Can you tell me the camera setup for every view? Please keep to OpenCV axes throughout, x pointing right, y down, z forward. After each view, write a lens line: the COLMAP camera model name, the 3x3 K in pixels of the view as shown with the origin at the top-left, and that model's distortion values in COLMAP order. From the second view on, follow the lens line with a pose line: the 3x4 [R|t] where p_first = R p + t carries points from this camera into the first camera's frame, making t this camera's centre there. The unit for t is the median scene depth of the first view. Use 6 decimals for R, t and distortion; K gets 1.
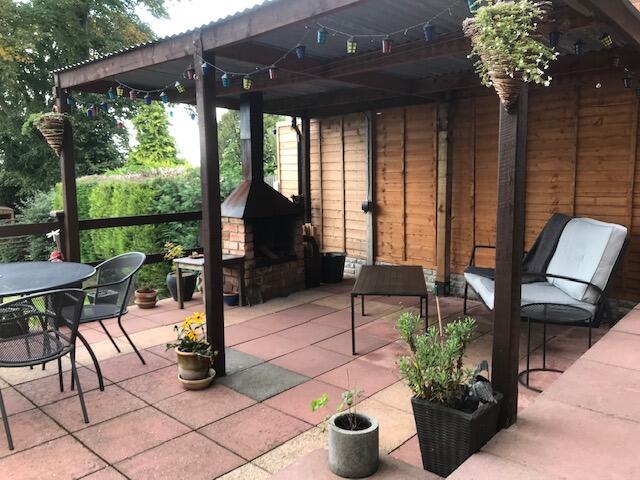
lens RADIAL K [[525.4, 0, 320.0], [0, 525.4, 240.0], [0, 0, 1]] dist [-0.016041, -0.005872]
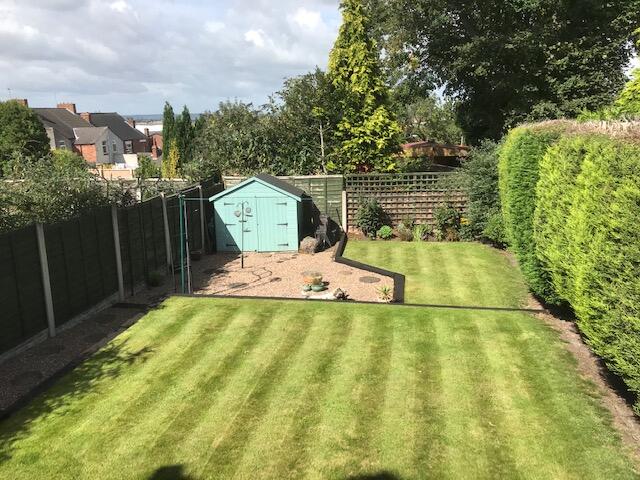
lens RADIAL K [[525.4, 0, 320.0], [0, 525.4, 240.0], [0, 0, 1]] dist [-0.016041, -0.005872]
pose [[0.660370, 0.184508, -0.727921, -0.183491], [-0.099943, 0.982316, 0.158323, -0.067613], [0.744260, -0.031801, 0.667132, 0.475401]]
